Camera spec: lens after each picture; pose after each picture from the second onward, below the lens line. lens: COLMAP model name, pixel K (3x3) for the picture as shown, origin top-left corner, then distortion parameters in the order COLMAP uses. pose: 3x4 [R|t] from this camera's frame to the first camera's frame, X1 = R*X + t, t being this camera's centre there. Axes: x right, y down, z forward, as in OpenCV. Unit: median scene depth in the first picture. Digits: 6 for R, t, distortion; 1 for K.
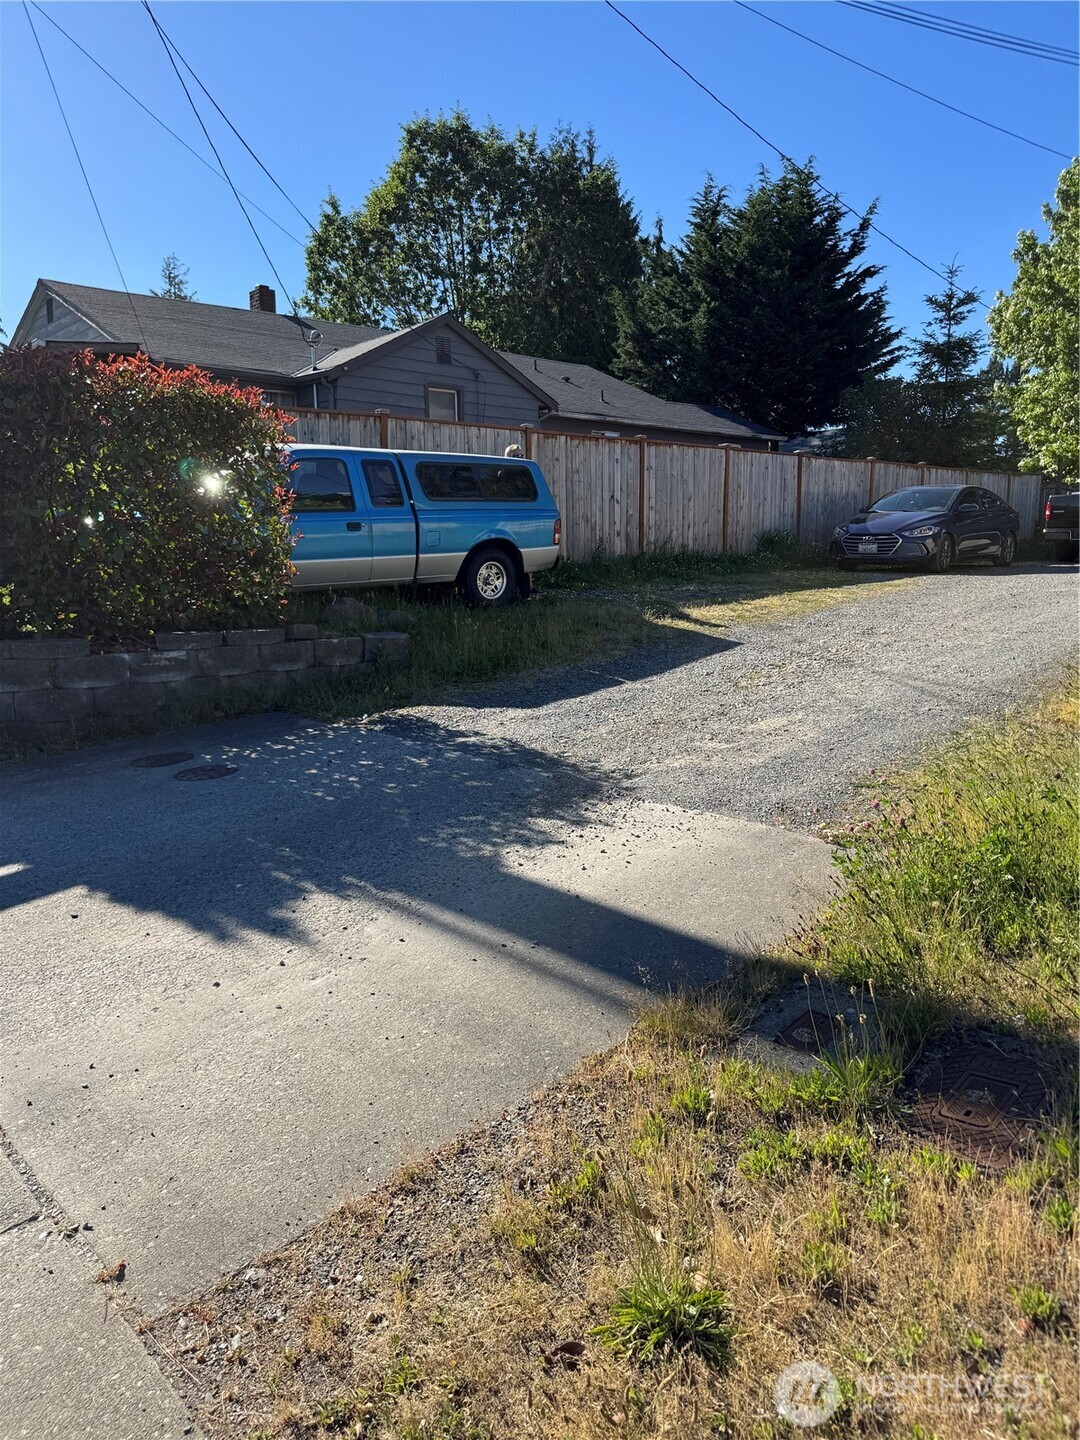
lens RADIAL K [[1029.7, 0, 540.0], [0, 1029.7, 720.0], [0, 0, 1]] dist [-0.015006, -0.000891]
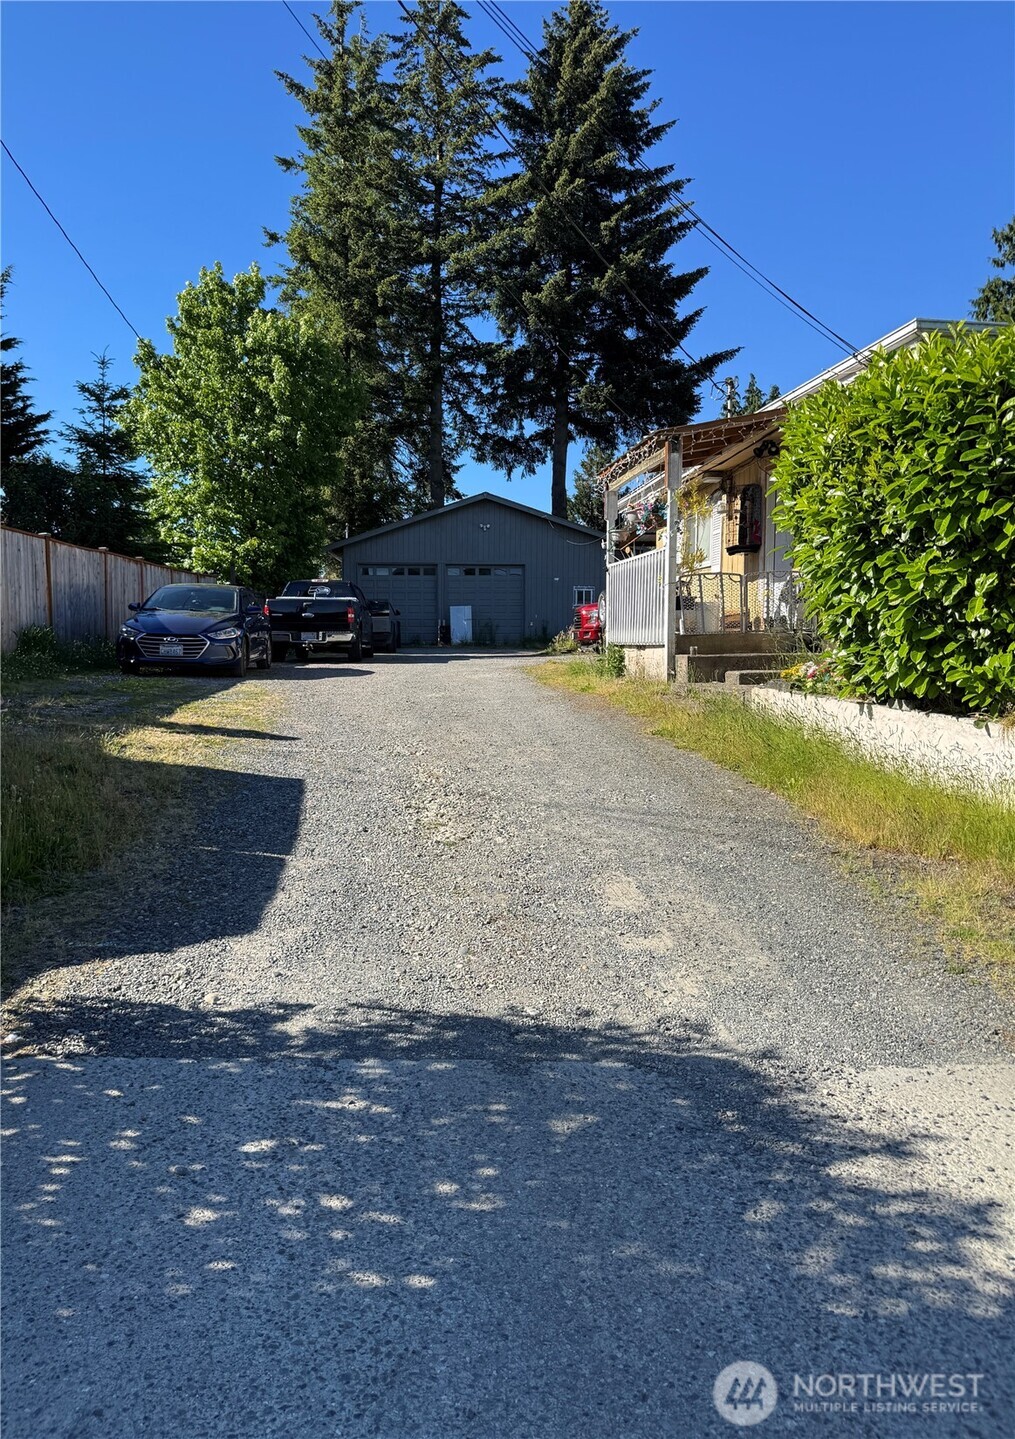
lens RADIAL K [[1022.3, 0, 448.7], [0, 1022.3, 712.3], [0, 0, 1]] dist [-0.001823, -0.006784]
pose [[0.663309, -0.037386, 0.747411, -0.393559], [0.109683, 0.992822, -0.047680, -0.103544], [-0.740264, 0.113605, 0.662648, 0.557894]]
